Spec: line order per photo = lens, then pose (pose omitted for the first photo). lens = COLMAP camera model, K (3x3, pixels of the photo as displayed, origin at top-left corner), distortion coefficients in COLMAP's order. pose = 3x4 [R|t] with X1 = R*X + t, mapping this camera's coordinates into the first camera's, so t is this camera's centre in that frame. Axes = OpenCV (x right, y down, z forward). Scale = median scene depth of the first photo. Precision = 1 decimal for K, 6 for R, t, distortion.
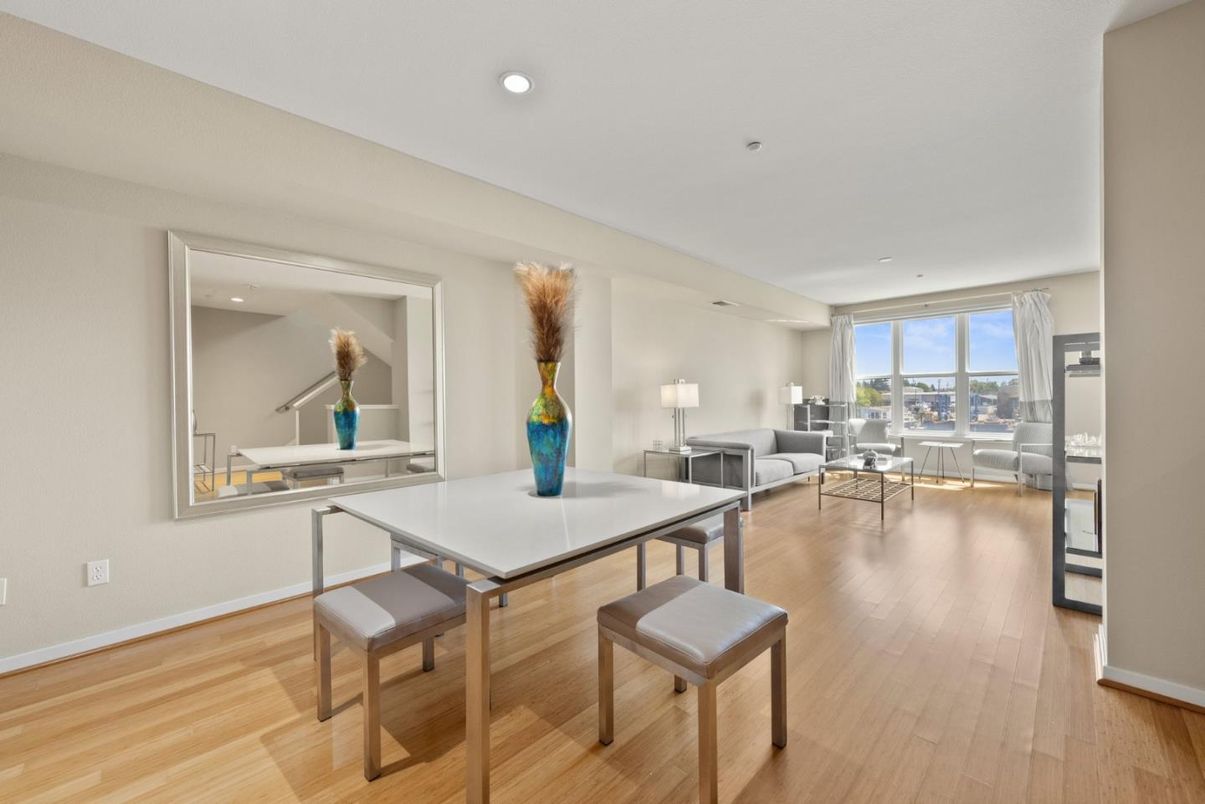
lens RADIAL K [[473.3, 0, 607.5], [0, 473.3, 400.3], [0, 0, 1]] dist [-0.000666, 0.000502]
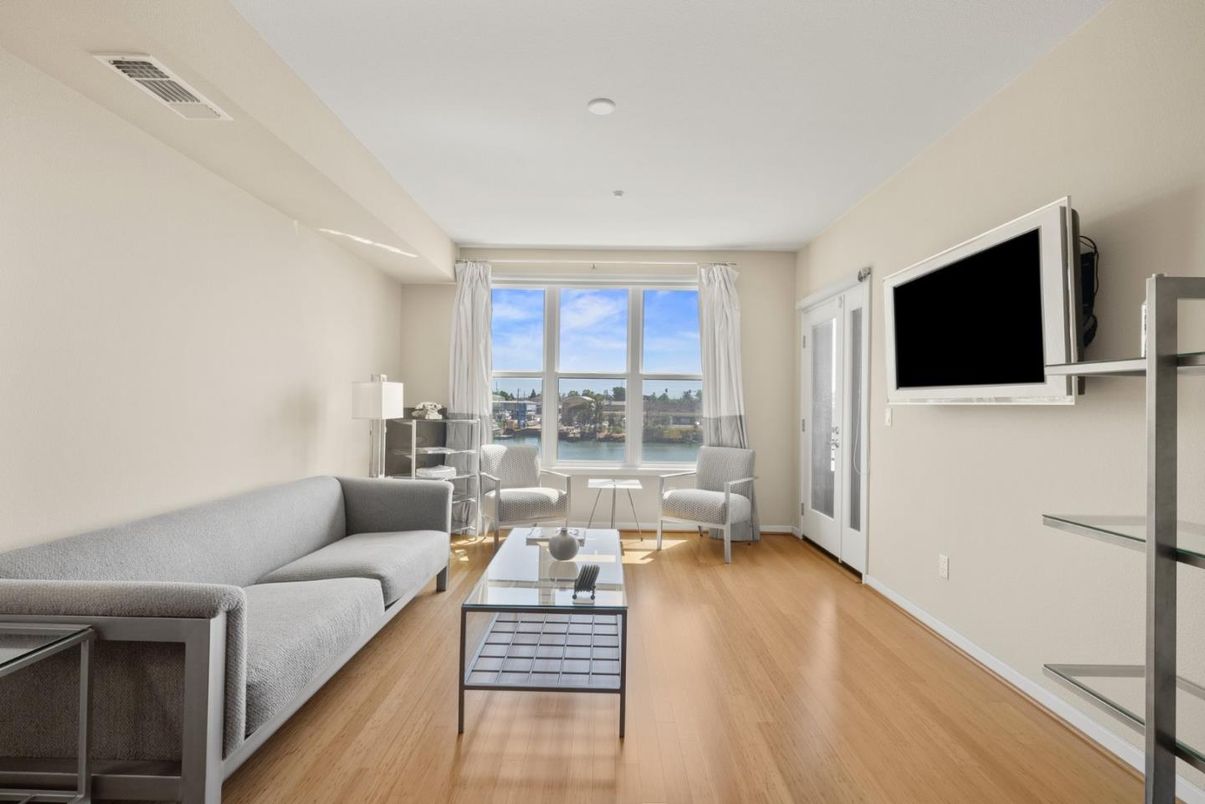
lens RADIAL K [[533.9, 0, 595.2], [0, 533.9, 395.6], [0, 0, 1]] dist [-0.003328, 0.000201]
pose [[0.723551, 0.031227, 0.689564, 0.179228], [-0.017478, 0.999485, -0.026922, -0.005060], [-0.690049, 0.007427, 0.723724, 0.477797]]
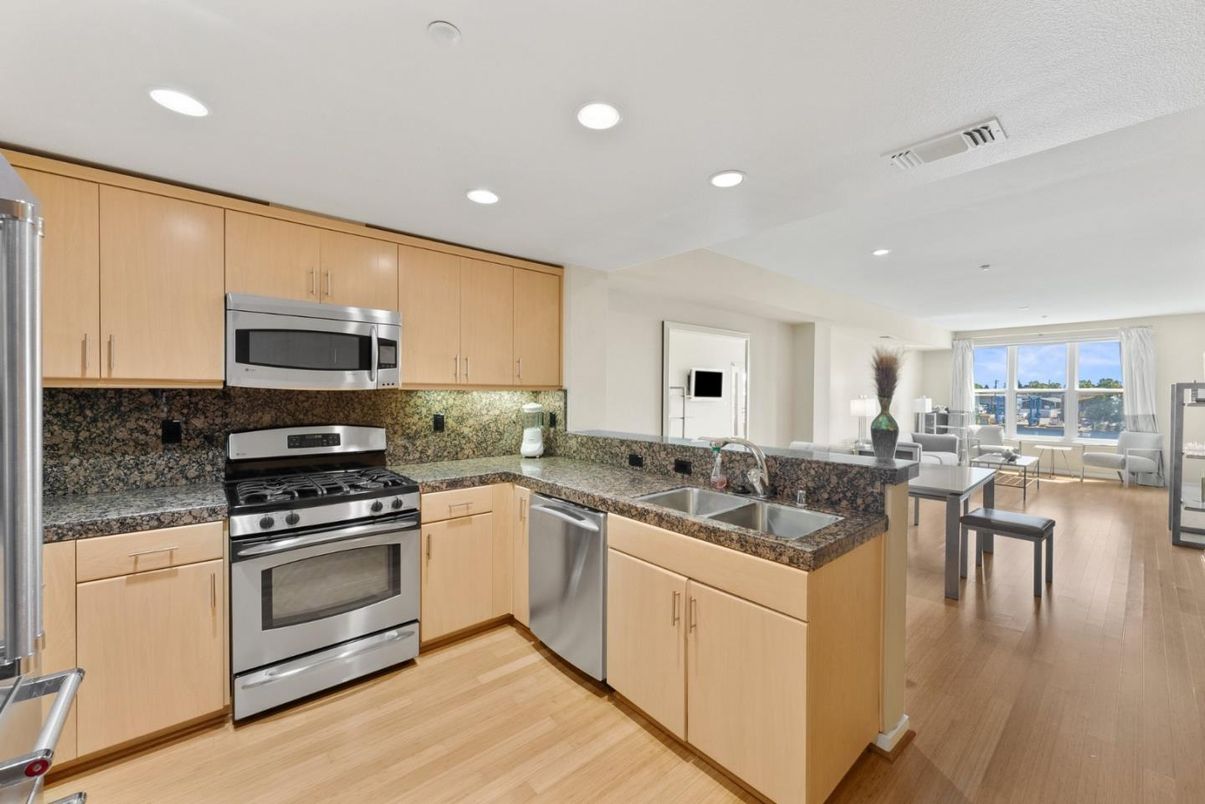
lens RADIAL K [[473.3, 0, 602.3], [0, 473.3, 399.7], [0, 0, 1]] dist [-0.000666, 0.000502]
pose [[0.996979, 0.017360, -0.075711, -0.374851], [-0.016680, 0.999815, 0.009605, -0.024388], [0.075864, -0.008314, 0.997084, -0.322577]]
